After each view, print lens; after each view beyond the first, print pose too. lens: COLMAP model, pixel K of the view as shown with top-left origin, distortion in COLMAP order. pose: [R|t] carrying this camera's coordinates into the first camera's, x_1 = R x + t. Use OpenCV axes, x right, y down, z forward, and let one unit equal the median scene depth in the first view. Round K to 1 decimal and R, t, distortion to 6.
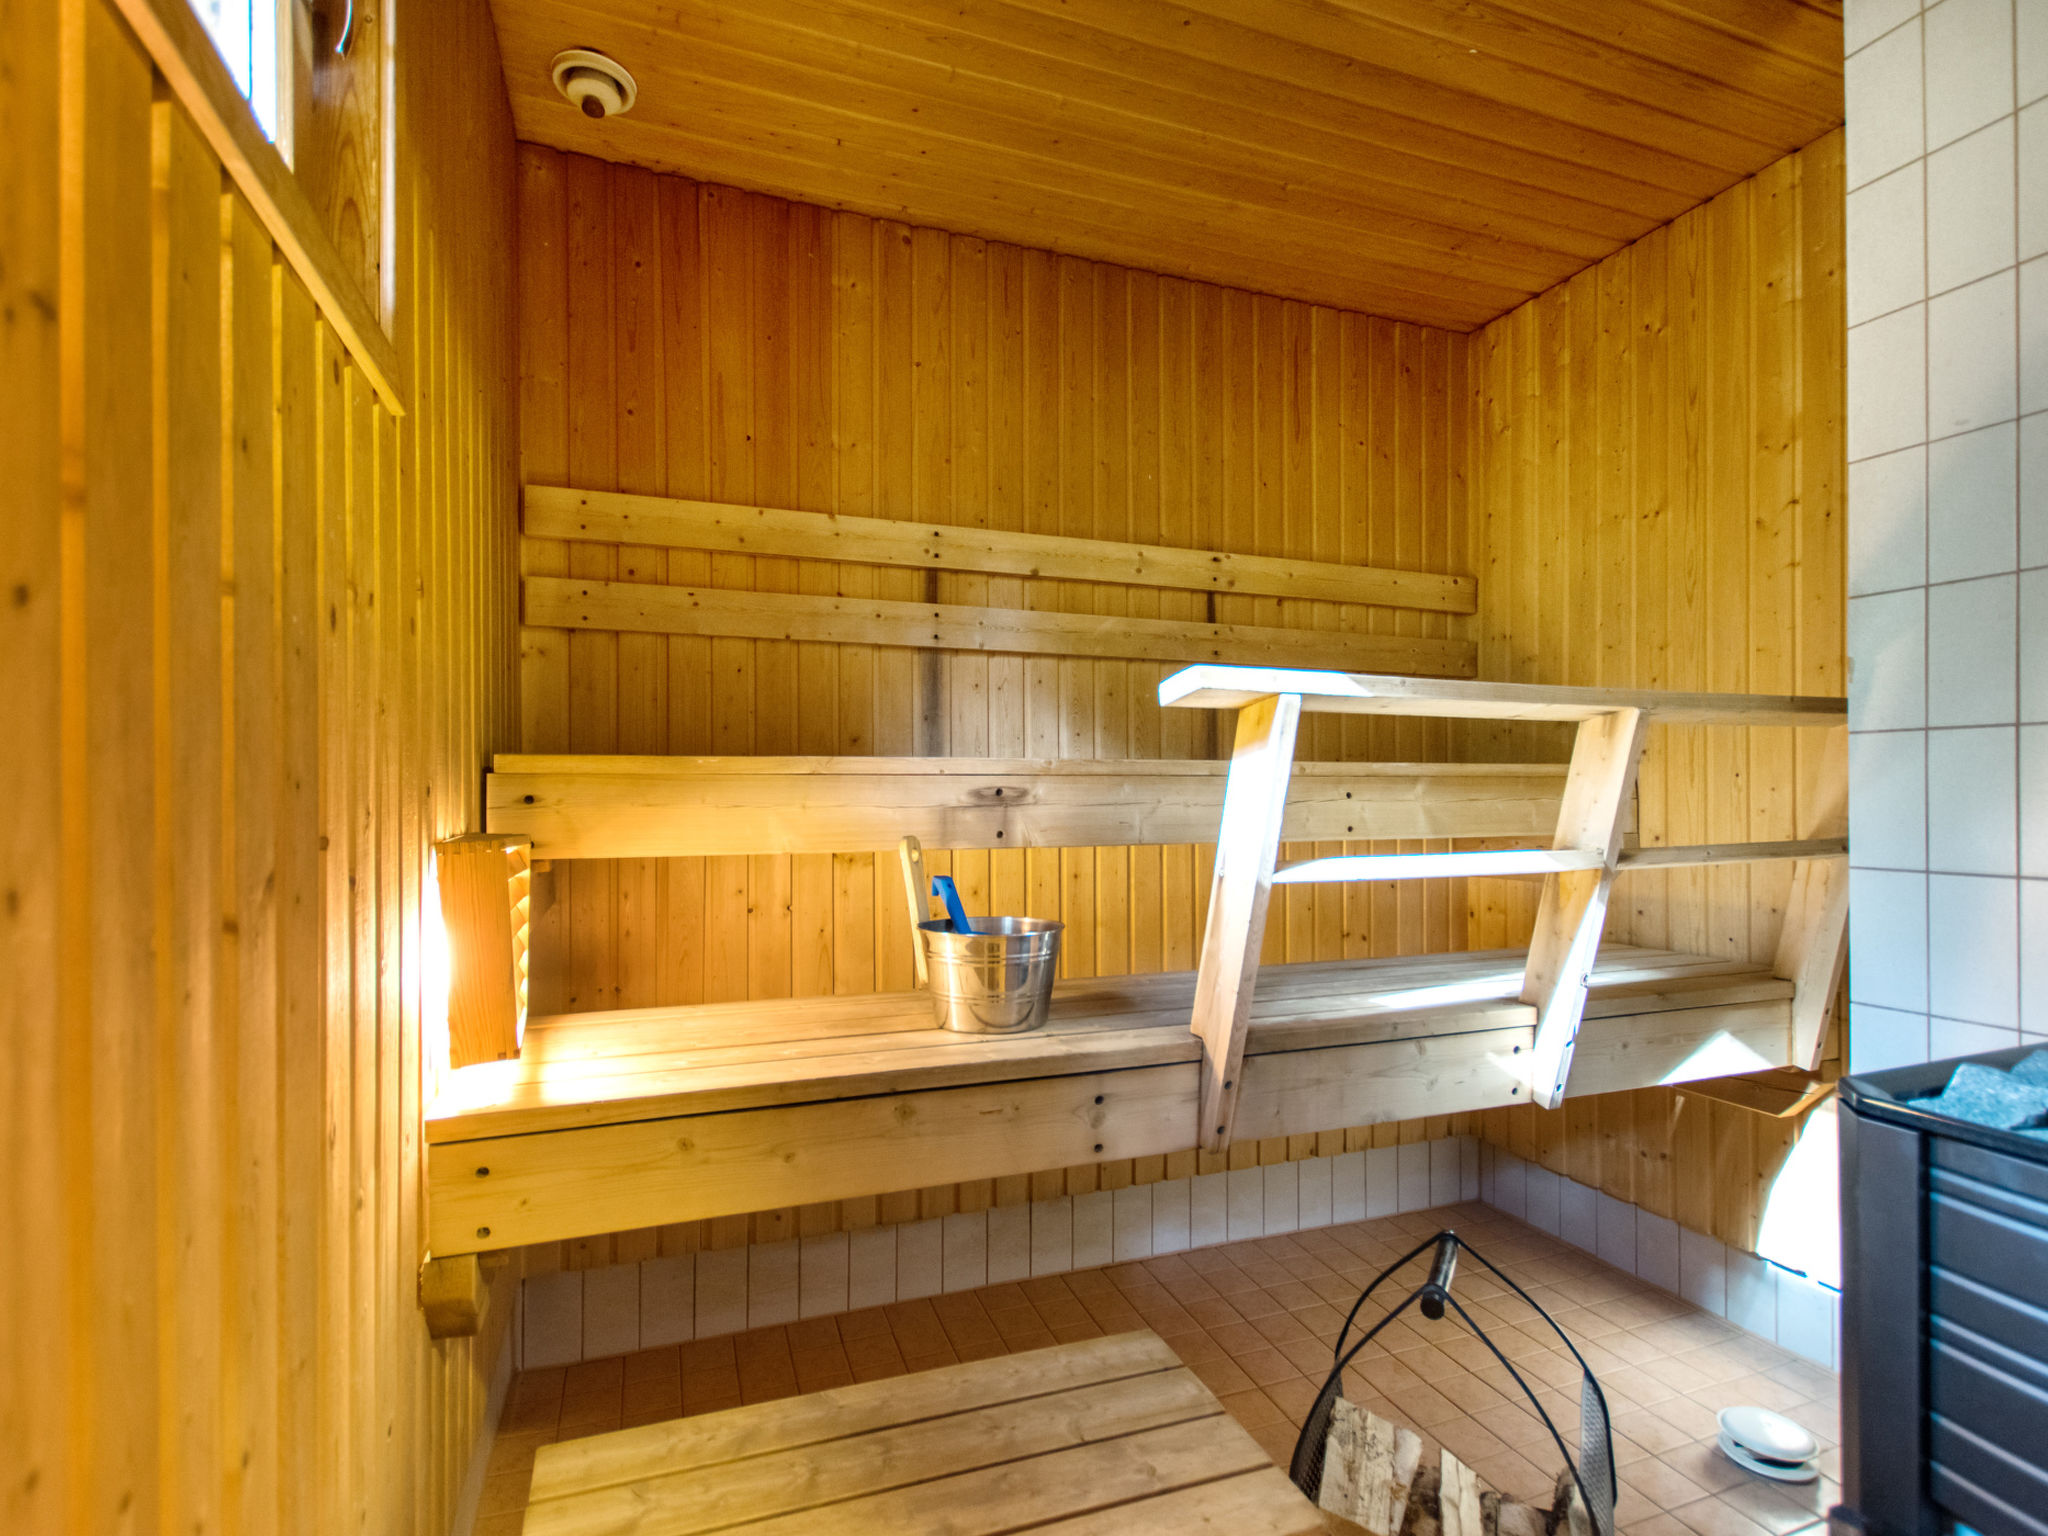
lens RADIAL K [[998.0, 0, 1033.7], [0, 998.0, 796.1], [0, 0, 1]] dist [0.004817, -0.001214]
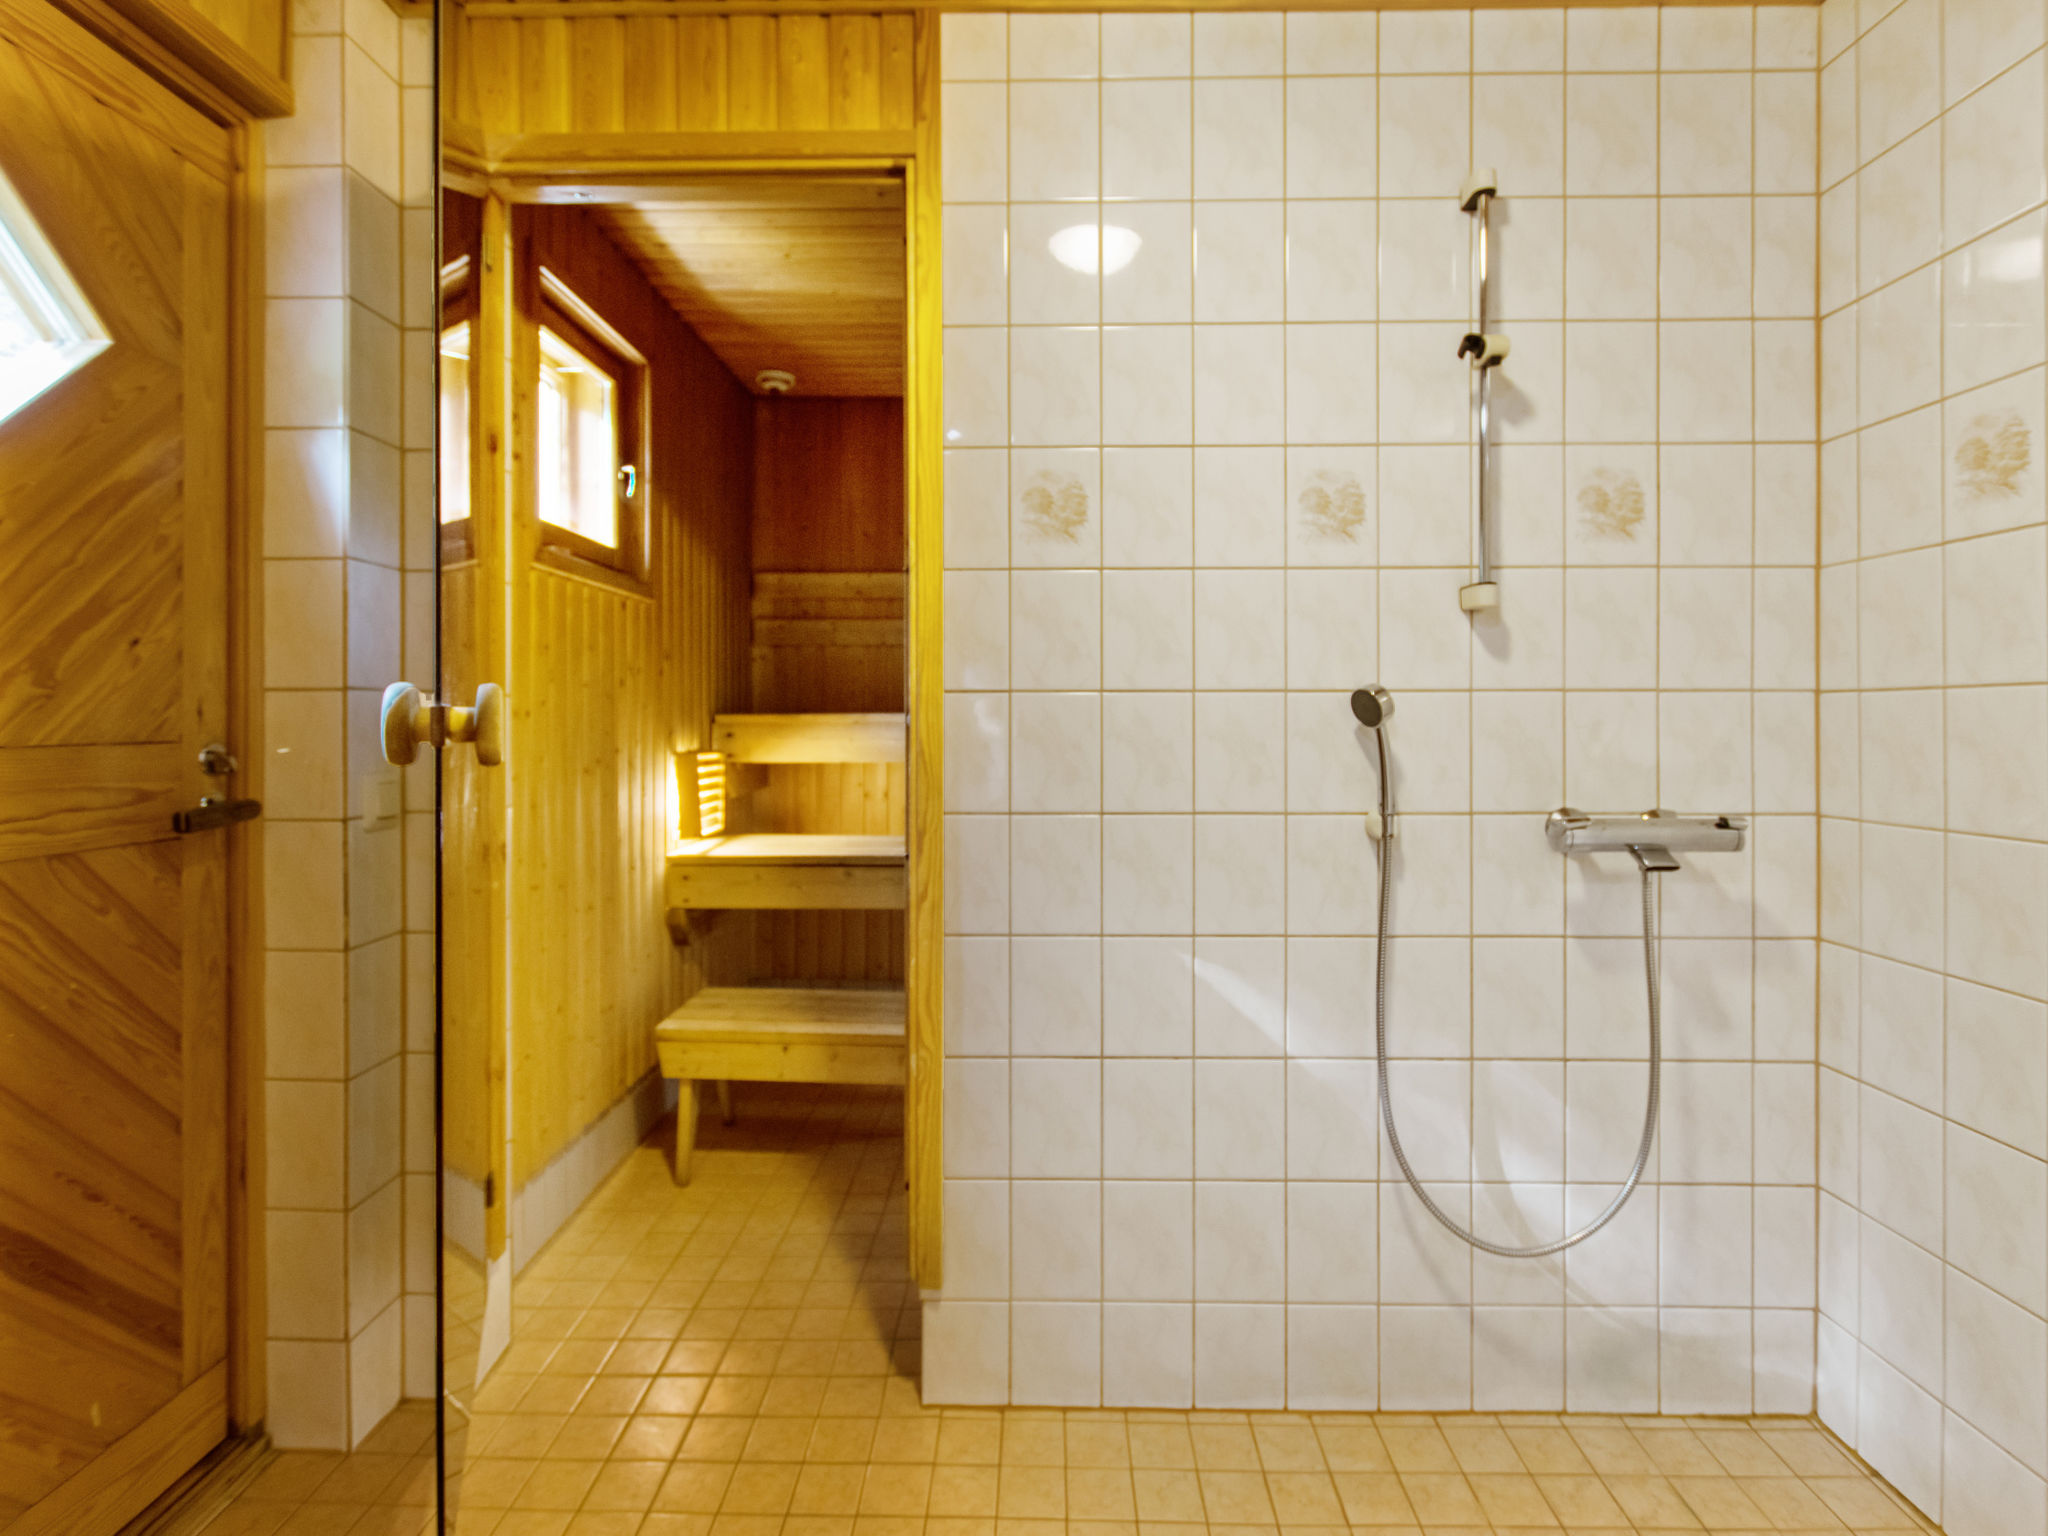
lens RADIAL K [[1034.5, 0, 1015.5], [0, 1034.5, 720.9], [0, 0, 1]] dist [0.003943, -0.001231]
pose [[0.924790, 0.003003, -0.380466, 0.815540], [-0.002278, 0.999995, 0.002355, -0.029745], [0.380471, -0.001311, 0.924792, -0.755631]]
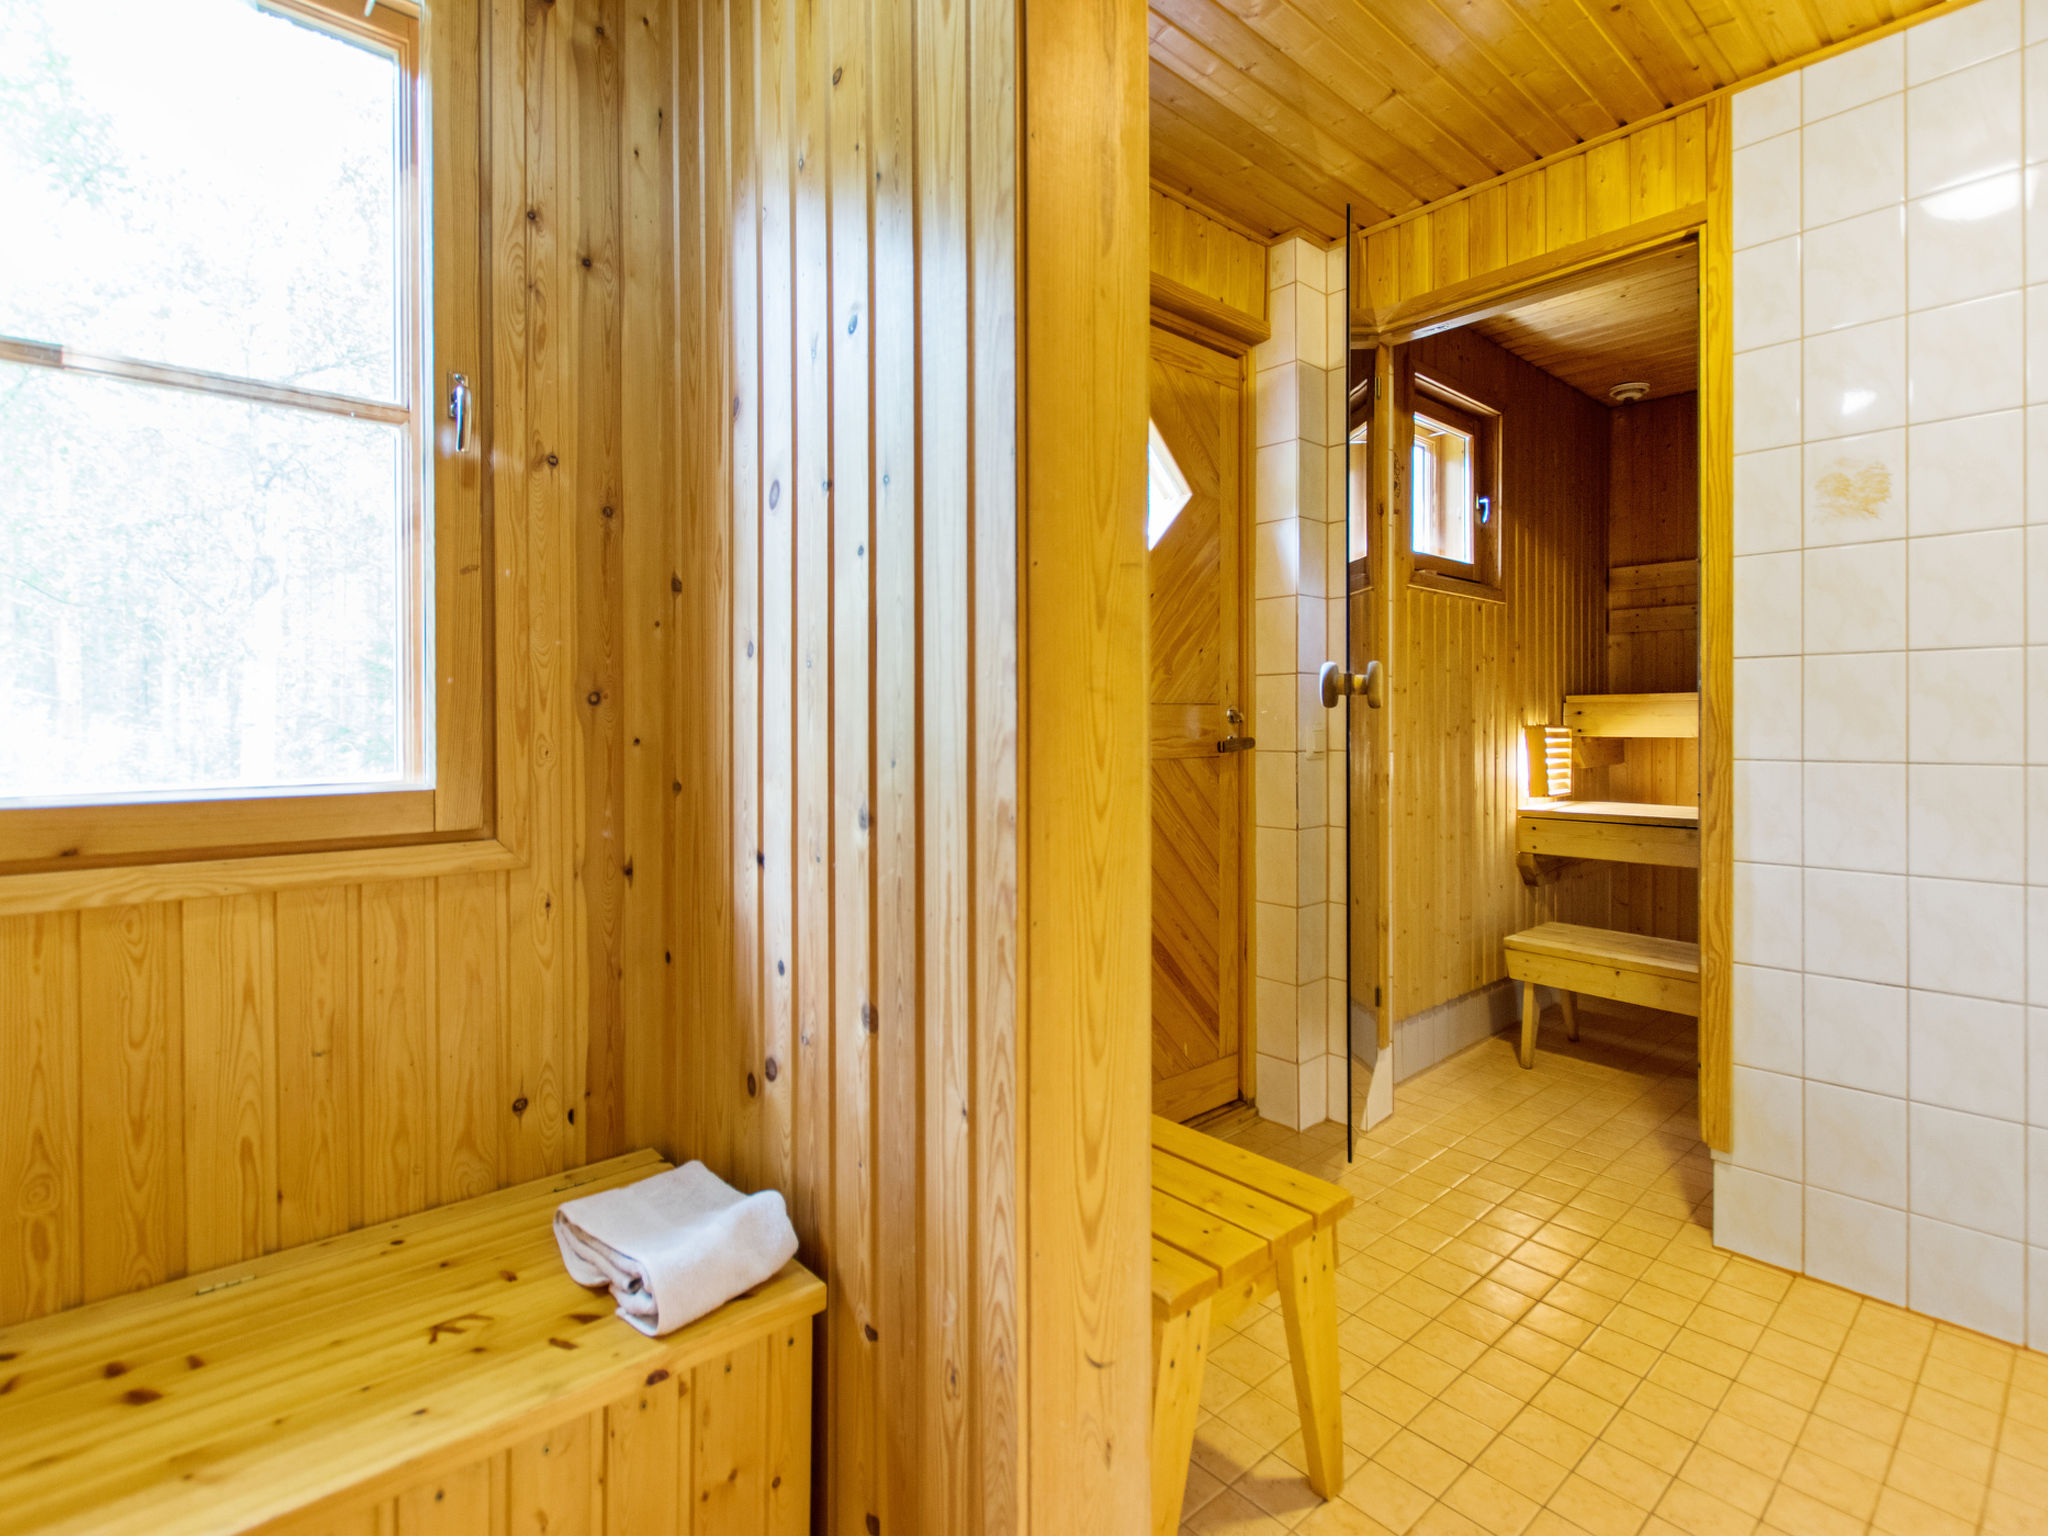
lens RADIAL K [[998.0, 0, 1025.7], [0, 998.0, 729.3], [0, 0, 1]] dist [0.004817, -0.001214]
pose [[0.354204, 0.008239, -0.935132, 1.179242], [0.001301, 0.999956, 0.009302, 0.016669], [0.935167, -0.004511, 0.354178, -1.048691]]
